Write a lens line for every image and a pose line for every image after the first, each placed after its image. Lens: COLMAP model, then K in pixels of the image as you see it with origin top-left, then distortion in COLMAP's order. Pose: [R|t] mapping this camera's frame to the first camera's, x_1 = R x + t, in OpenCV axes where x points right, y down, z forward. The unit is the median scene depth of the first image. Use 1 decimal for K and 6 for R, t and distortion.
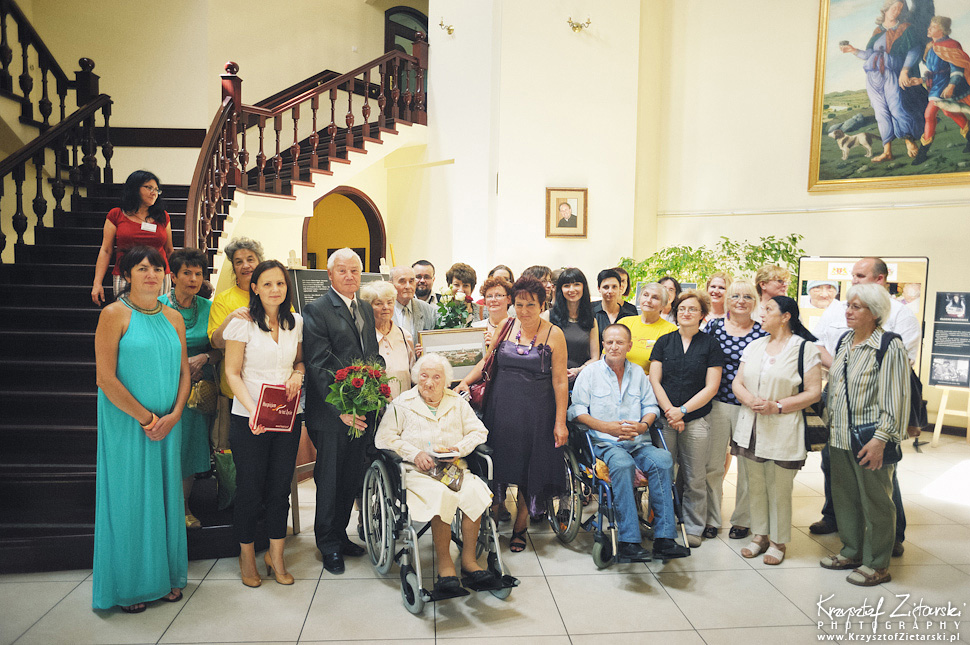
lens RADIAL K [[648.4, 0, 490.9], [0, 648.4, 329.7], [0, 0, 1]] dist [-0.054094, 0.040293]
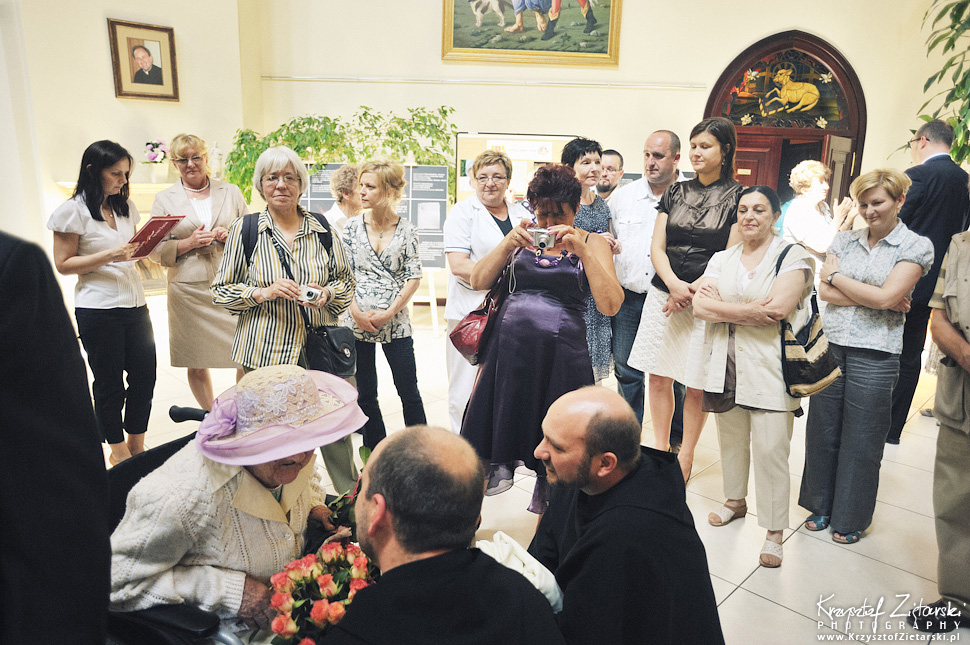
lens RADIAL K [[648.4, 0, 482.2], [0, 648.4, 317.2], [0, 0, 1]] dist [-0.054094, 0.040293]
pose [[0.767598, -0.148150, 0.623574, -0.085065], [0.046343, 0.983201, 0.176544, -0.017805], [-0.639254, -0.106616, 0.761569, 0.255065]]
